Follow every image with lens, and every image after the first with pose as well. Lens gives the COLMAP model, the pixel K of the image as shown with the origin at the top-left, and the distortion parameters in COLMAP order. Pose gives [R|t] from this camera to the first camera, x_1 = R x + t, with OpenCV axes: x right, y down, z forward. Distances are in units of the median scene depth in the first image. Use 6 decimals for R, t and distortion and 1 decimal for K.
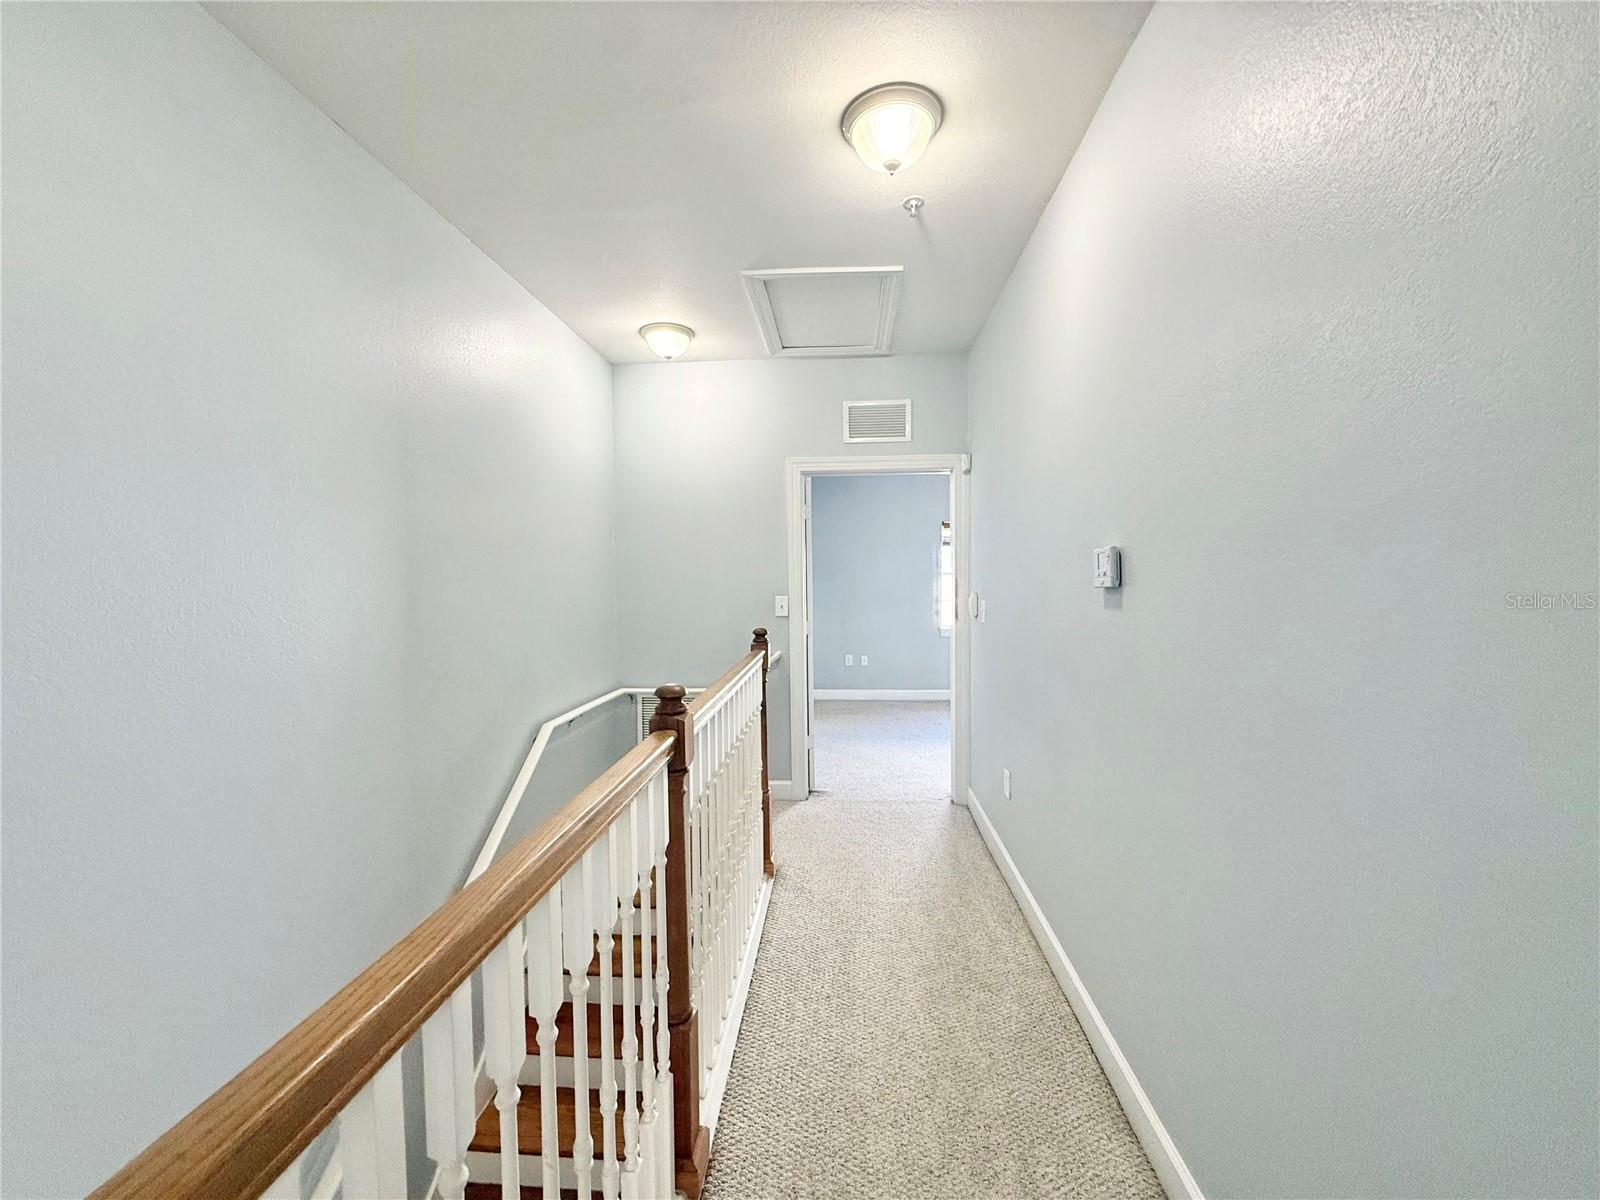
lens RADIAL K [[639.1, 0, 790.8], [0, 639.1, 602.2], [0, 0, 1]] dist [-0.000347, -0.000276]
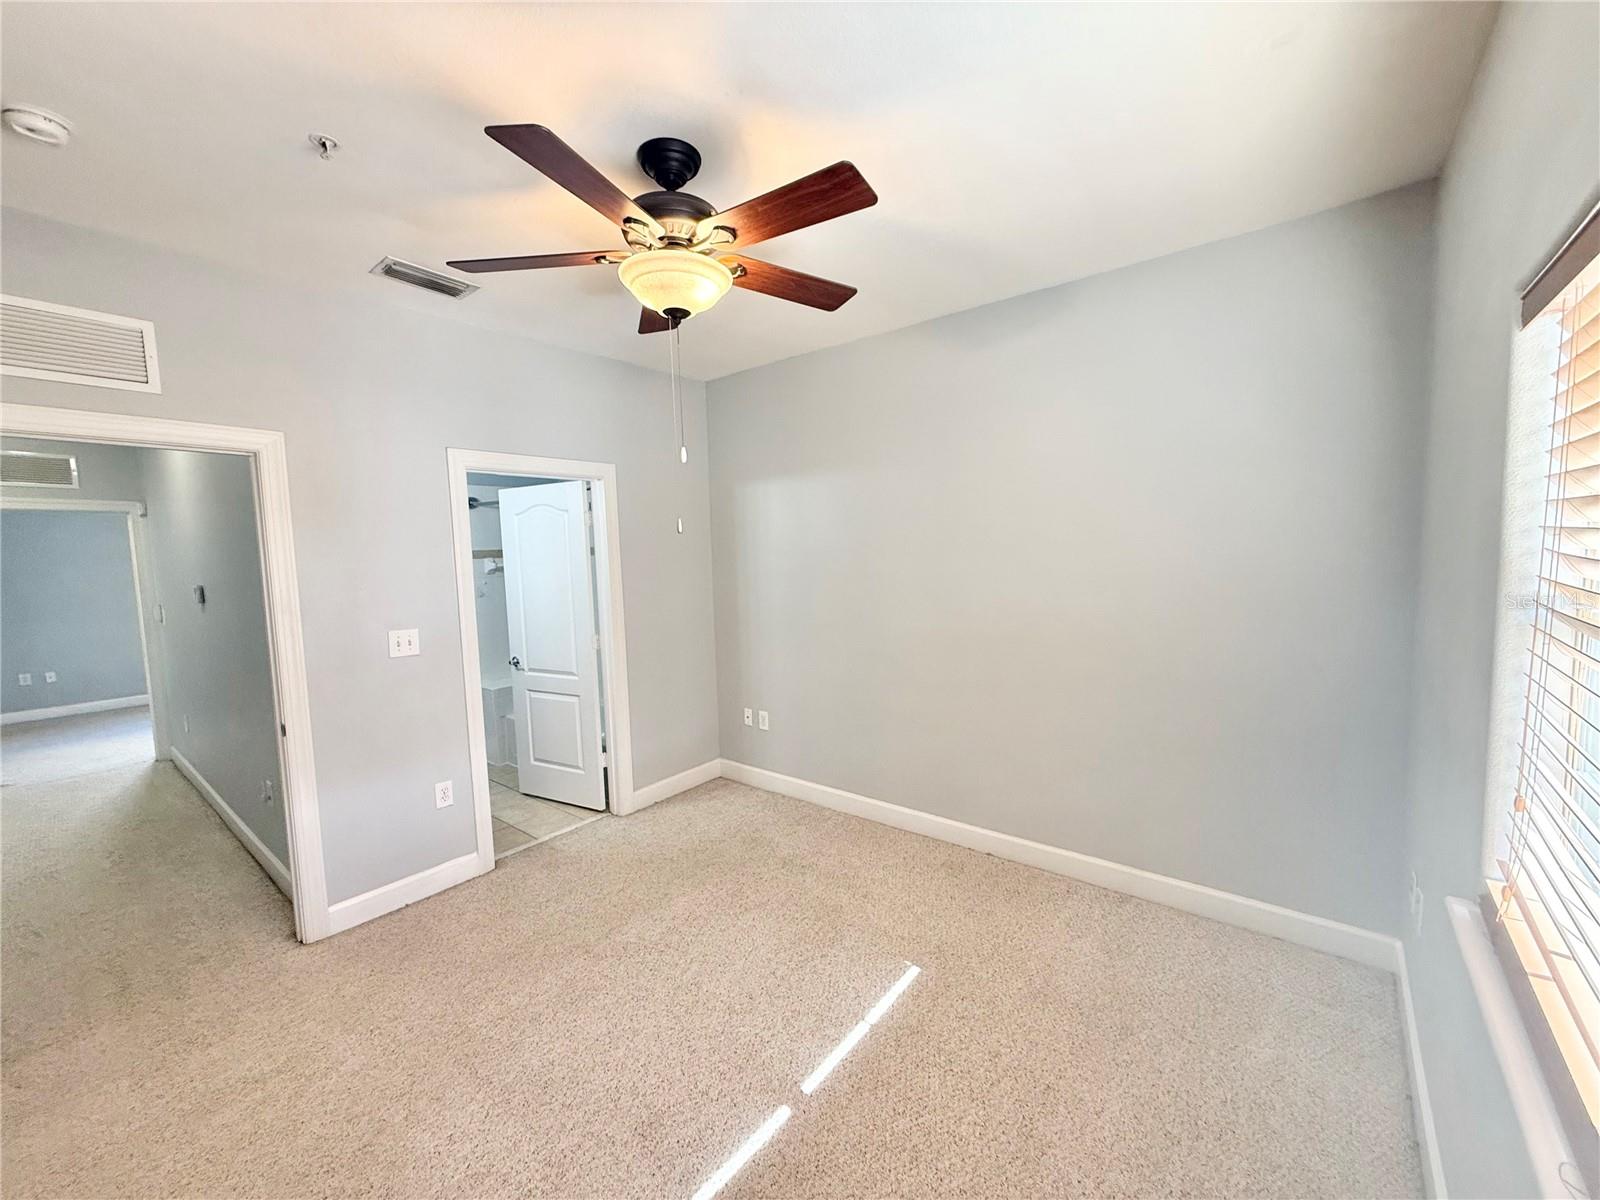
lens RADIAL K [[639.1, 0, 801.6], [0, 639.1, 602.4], [0, 0, 1]] dist [-0.000347, -0.000276]
pose [[0.556349, -0.071776, 0.827843, -0.083652], [0.055238, 0.997253, 0.049342, -0.009139], [-0.829111, 0.018277, 0.558785, -0.925330]]
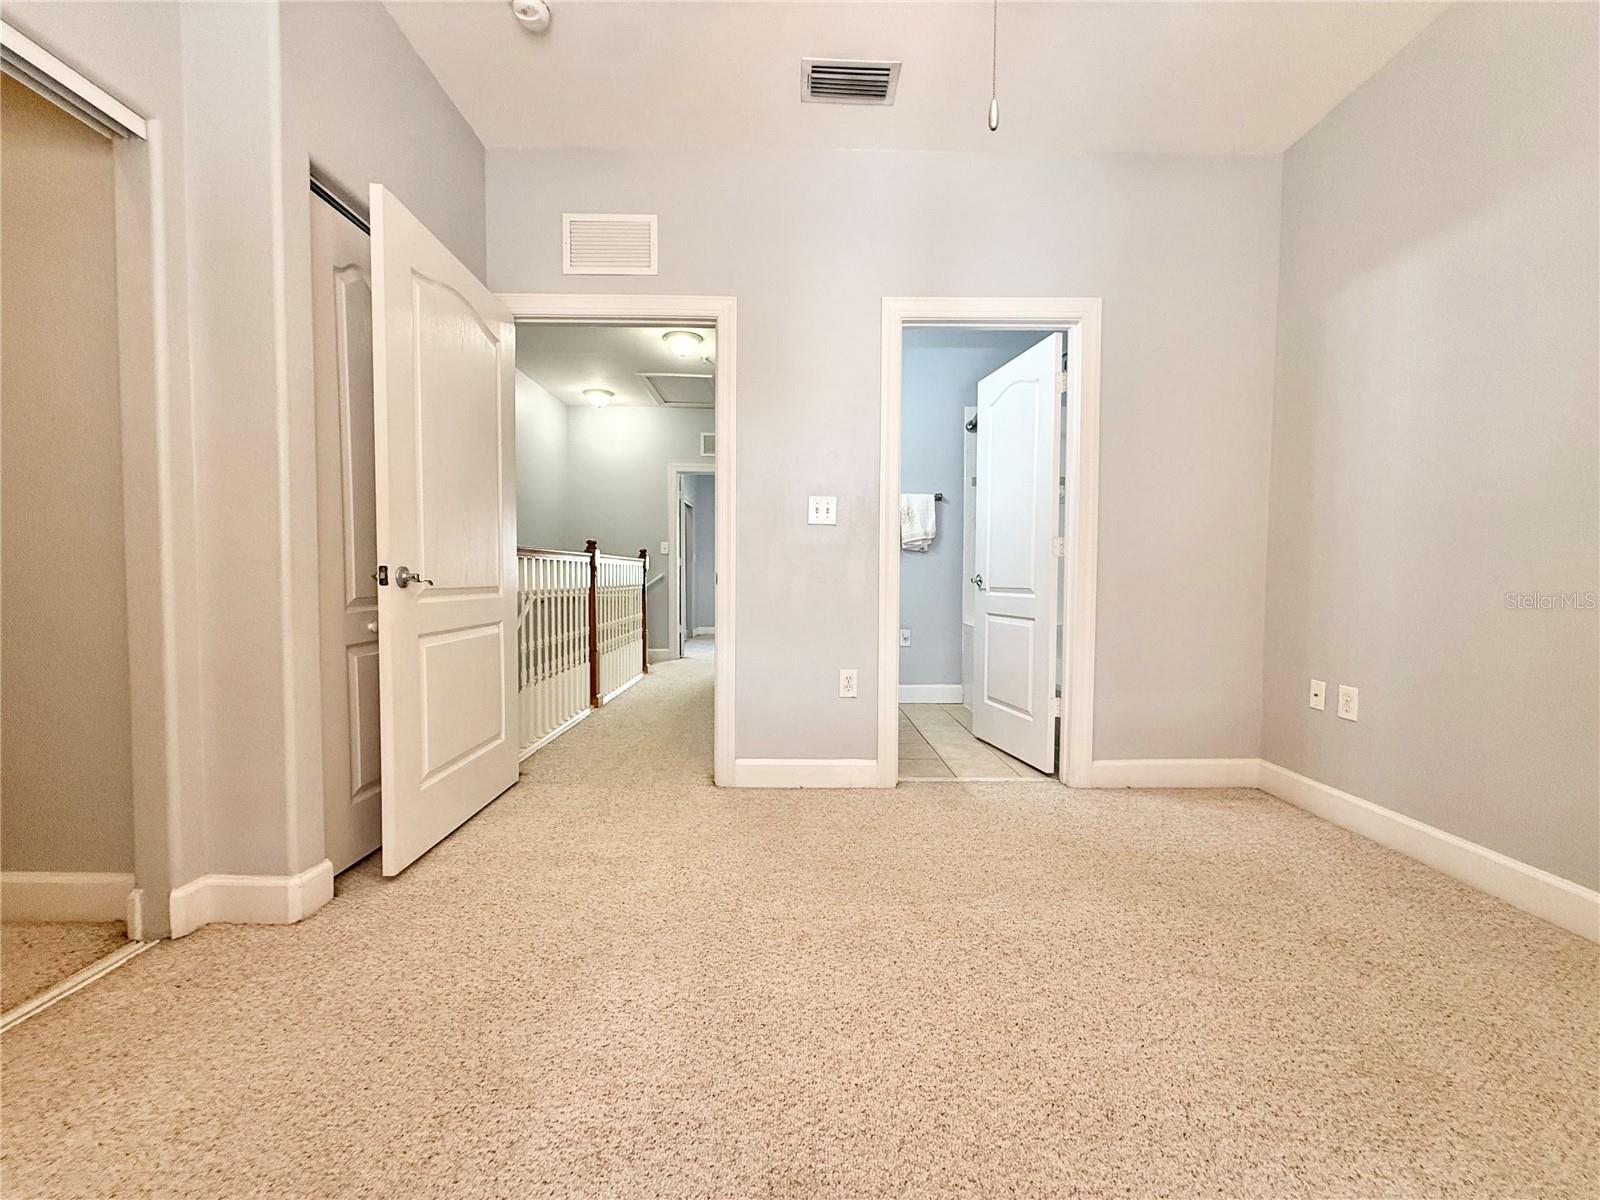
lens RADIAL K [[639.1, 0, 794.6], [0, 639.1, 604.4], [0, 0, 1]] dist [-0.000347, -0.000276]
pose [[0.995820, 0.014814, 0.090129, 0.195121], [-0.014942, 0.999888, 0.000748, 0.162273], [-0.090107, -0.002091, 0.995930, -0.815789]]
